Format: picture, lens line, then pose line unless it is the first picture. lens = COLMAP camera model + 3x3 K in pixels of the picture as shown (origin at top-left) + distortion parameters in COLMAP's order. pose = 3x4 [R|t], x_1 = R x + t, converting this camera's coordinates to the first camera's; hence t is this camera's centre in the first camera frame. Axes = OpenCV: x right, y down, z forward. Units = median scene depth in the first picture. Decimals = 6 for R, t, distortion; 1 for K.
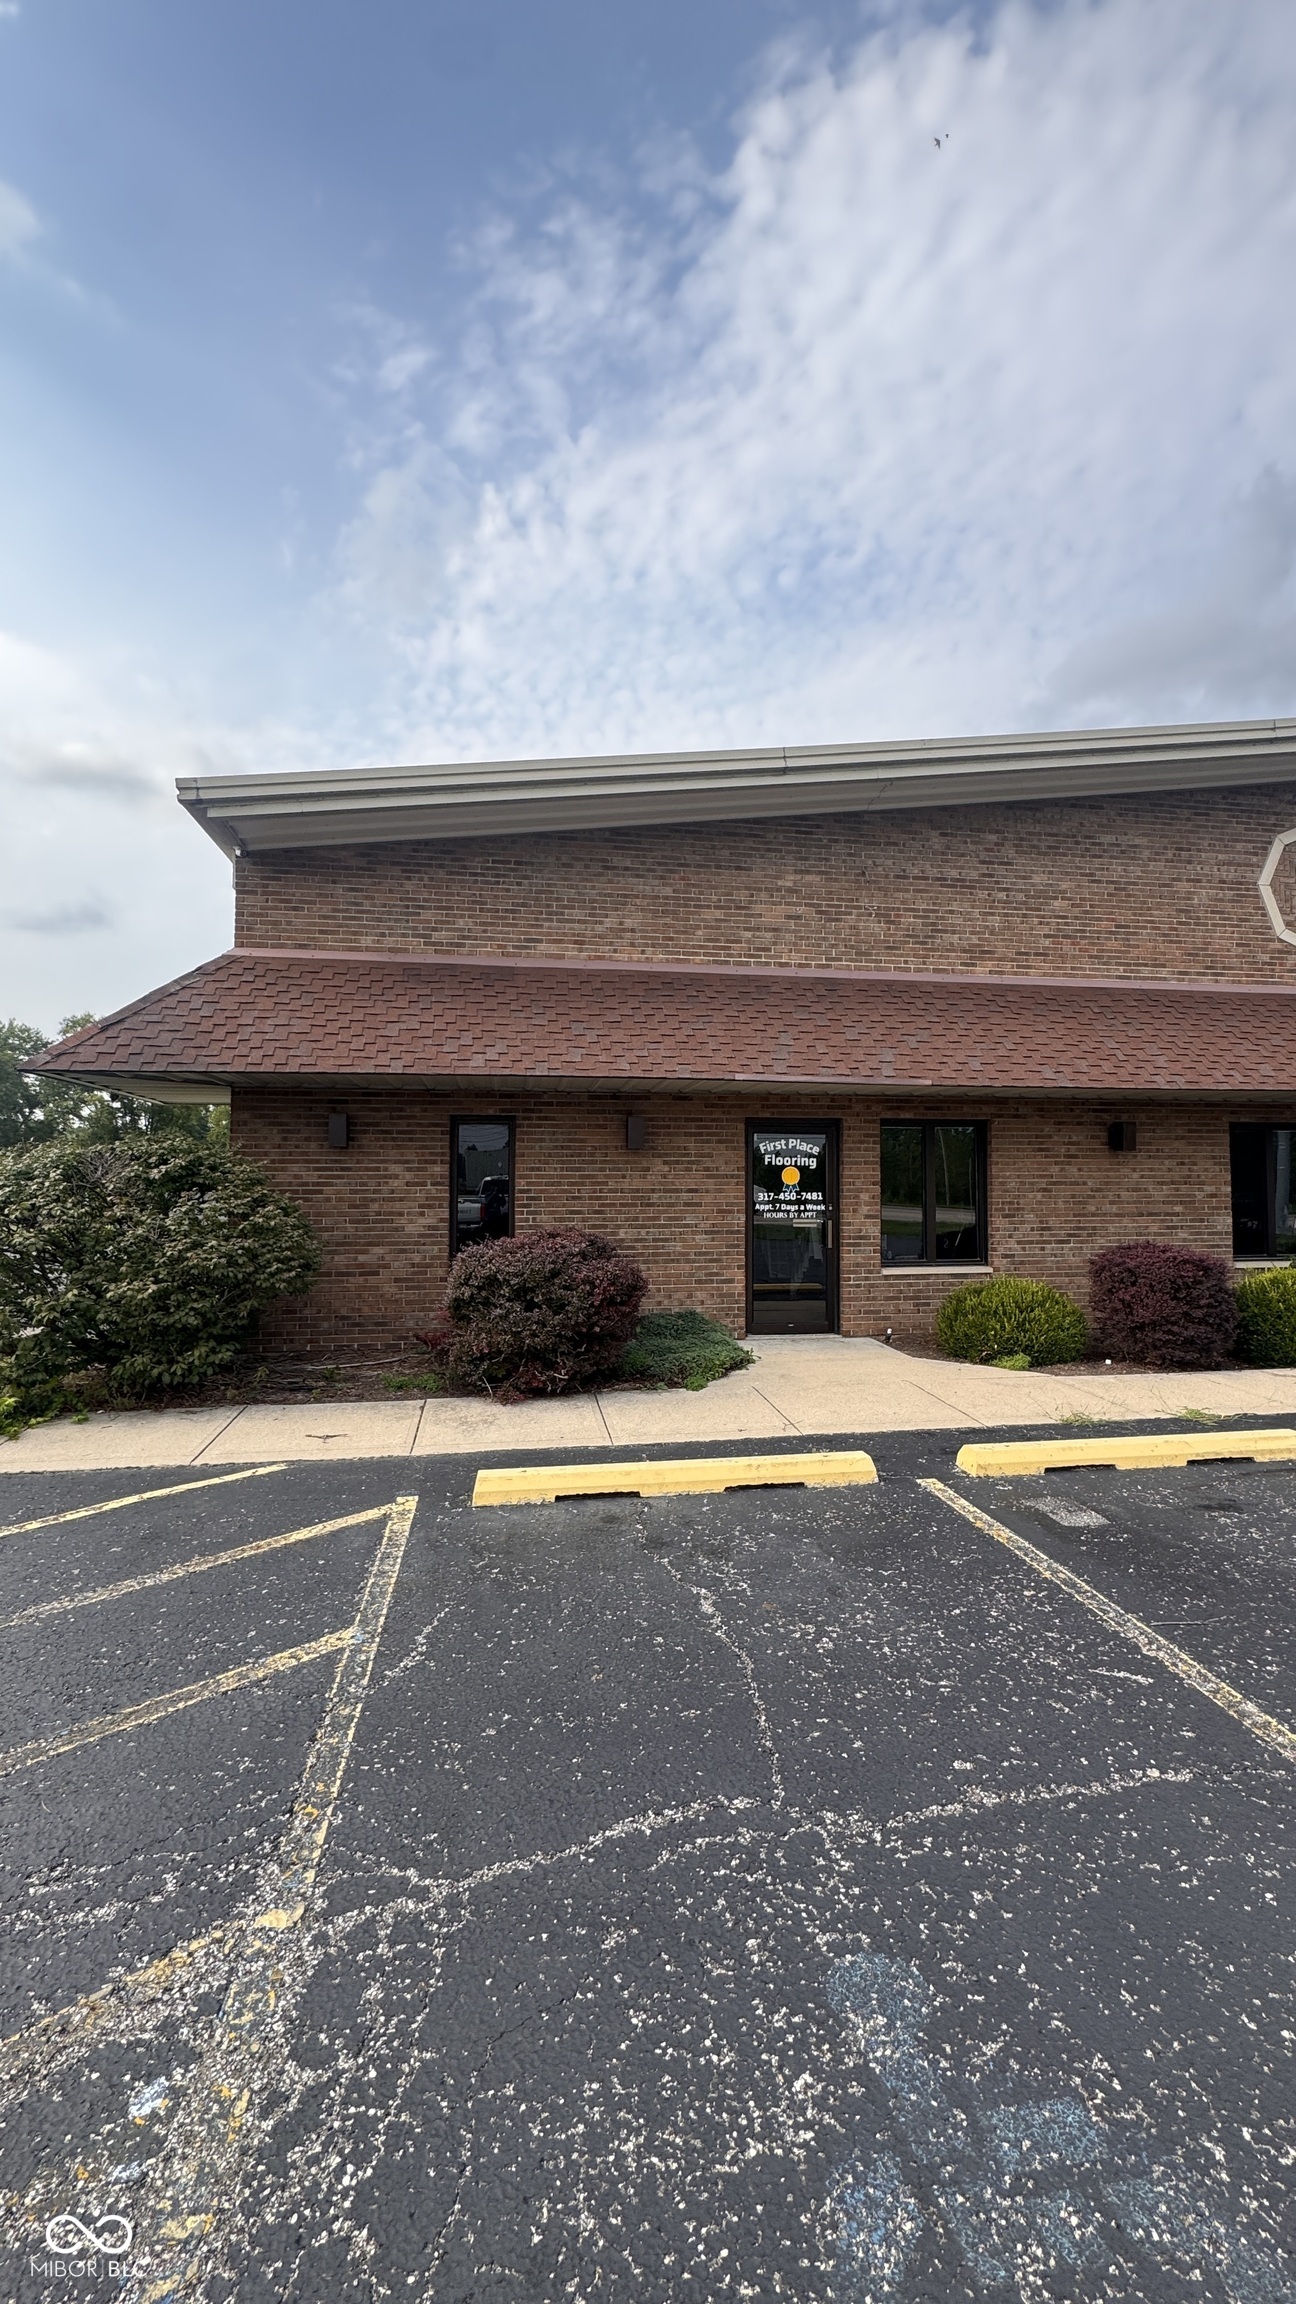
lens RADIAL K [[922.7, 0, 648.7], [0, 922.7, 1156.0], [0, 0, 1]] dist [-0.003035, 0.001311]
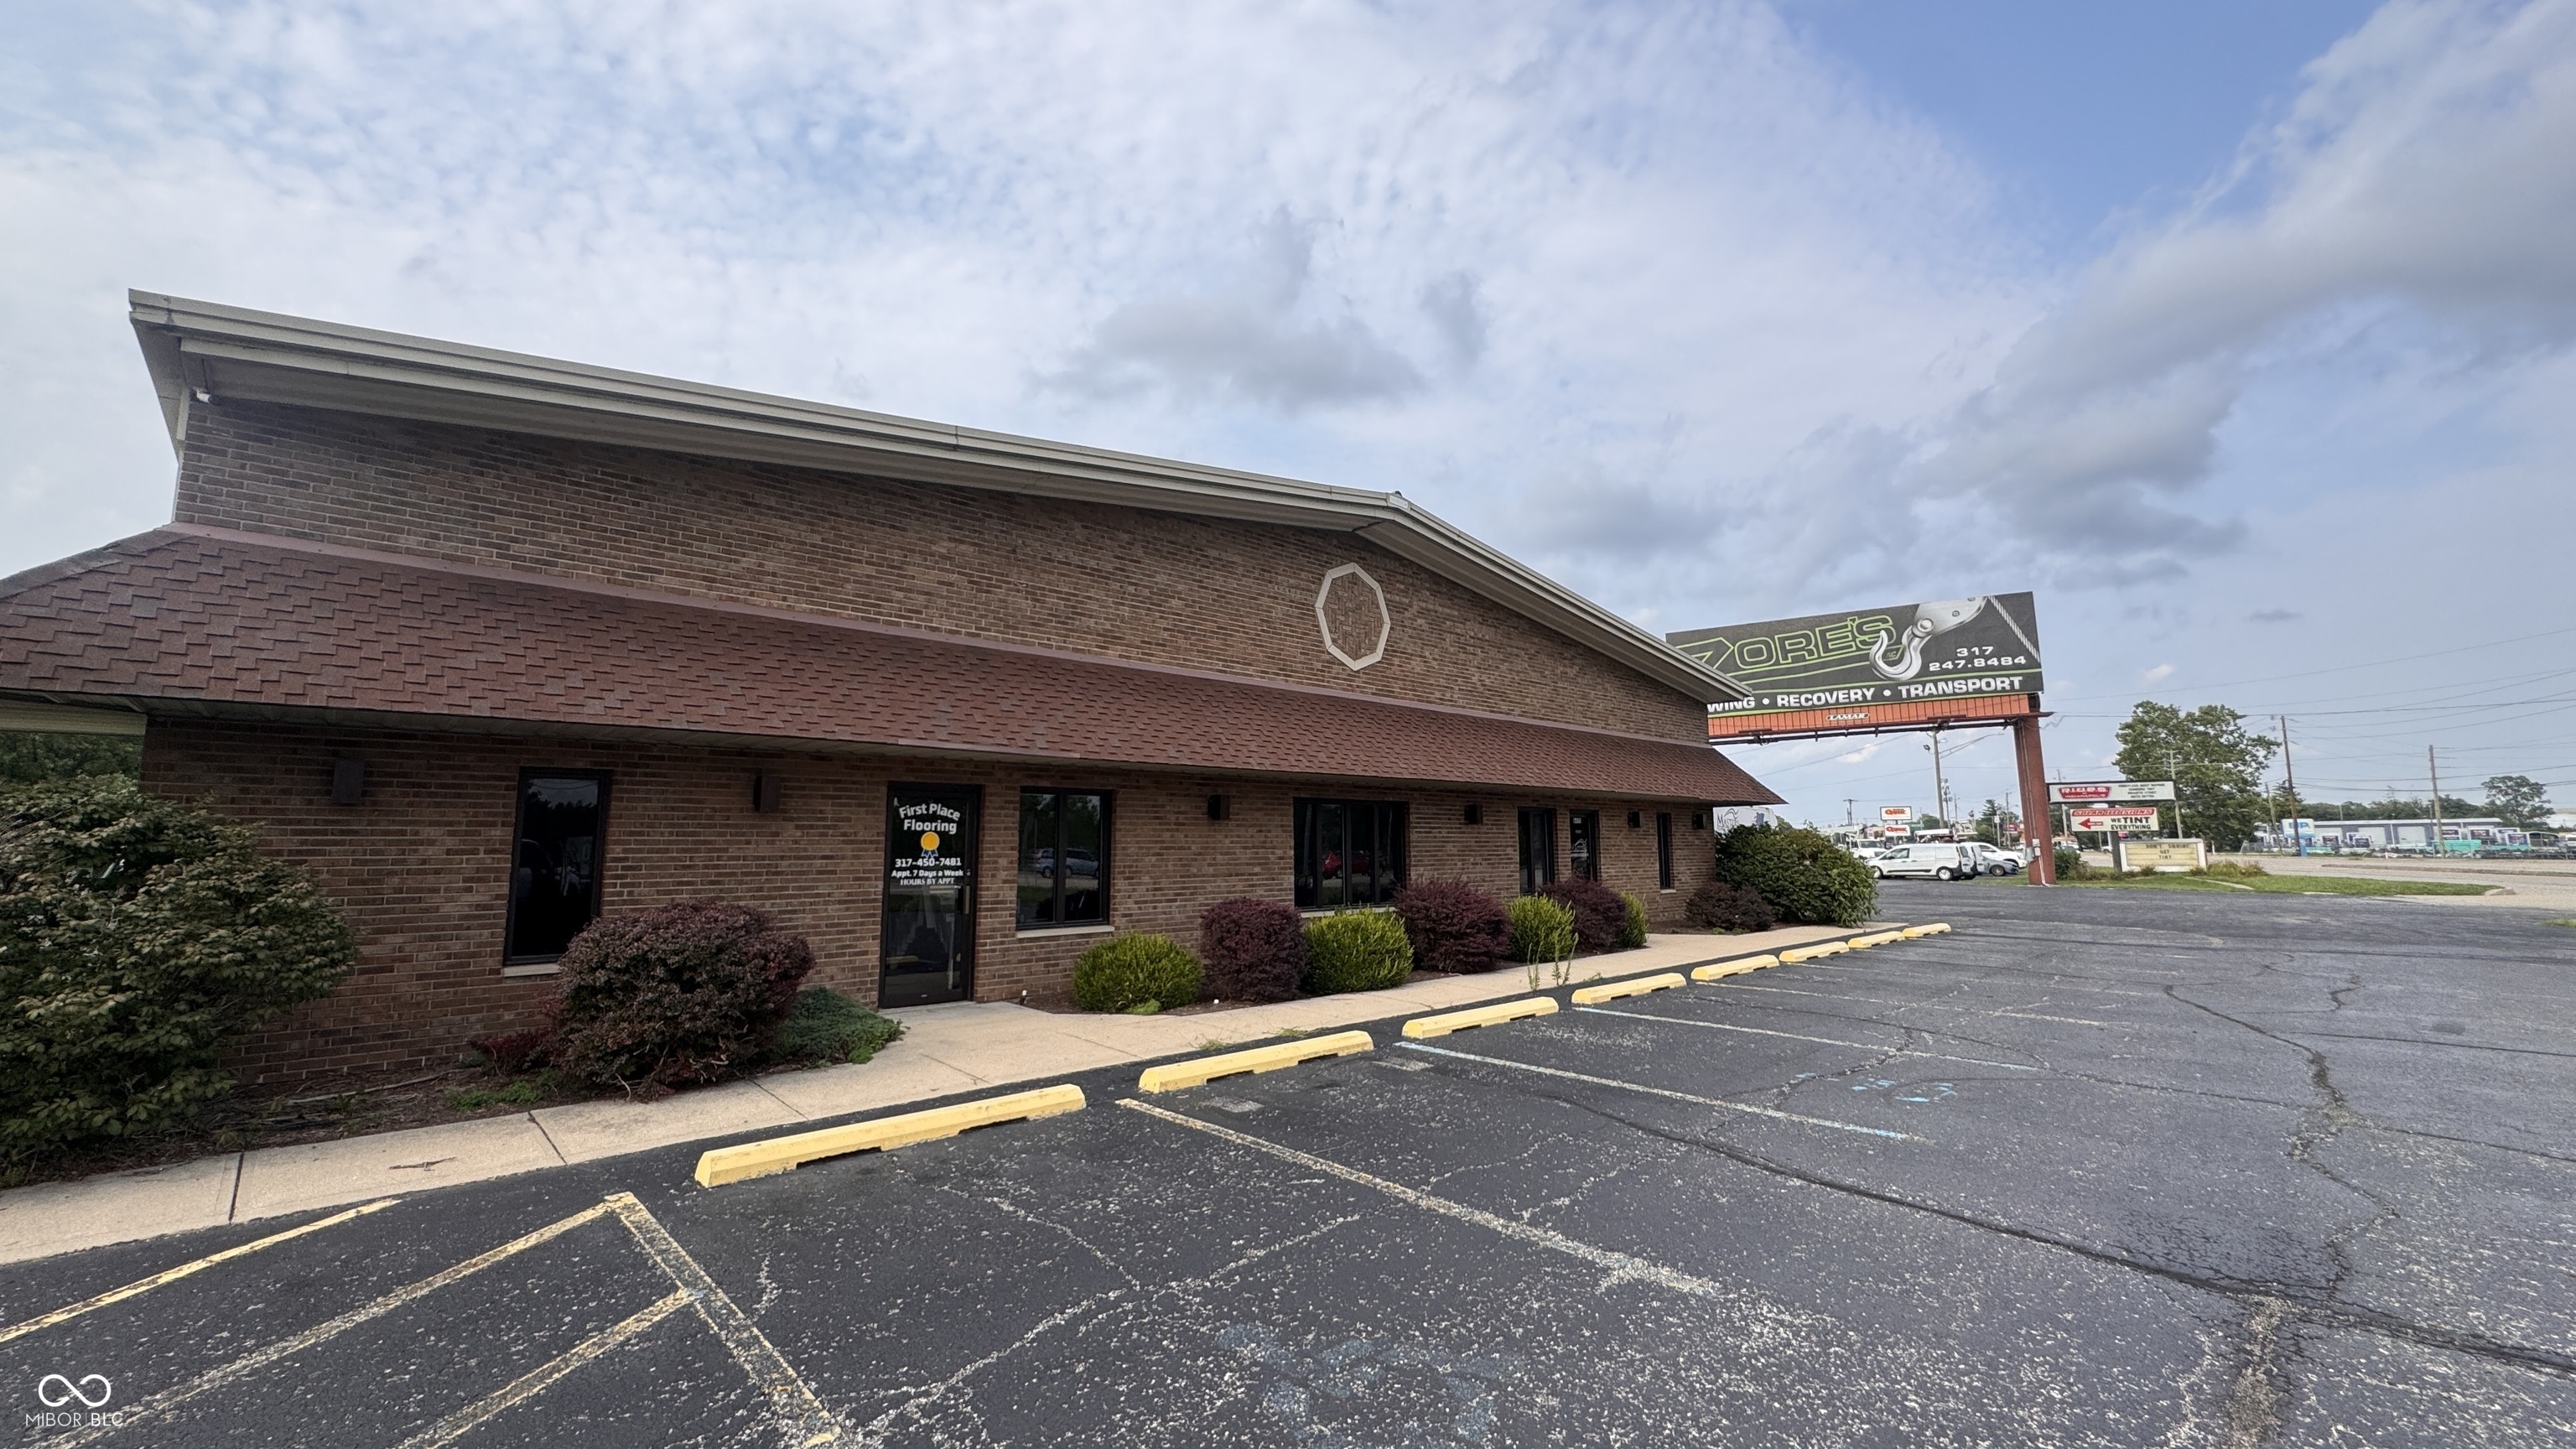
lens RADIAL K [[1031.6, 0, 1299.5], [0, 1031.6, 724.2], [0, 0, 1]] dist [-0.003035, 0.001311]
pose [[0.817363, 0.064863, 0.572460, -0.227356], [-0.013359, 0.995509, -0.093723, -0.007072], [-0.575968, 0.068959, 0.814559, -0.183260]]
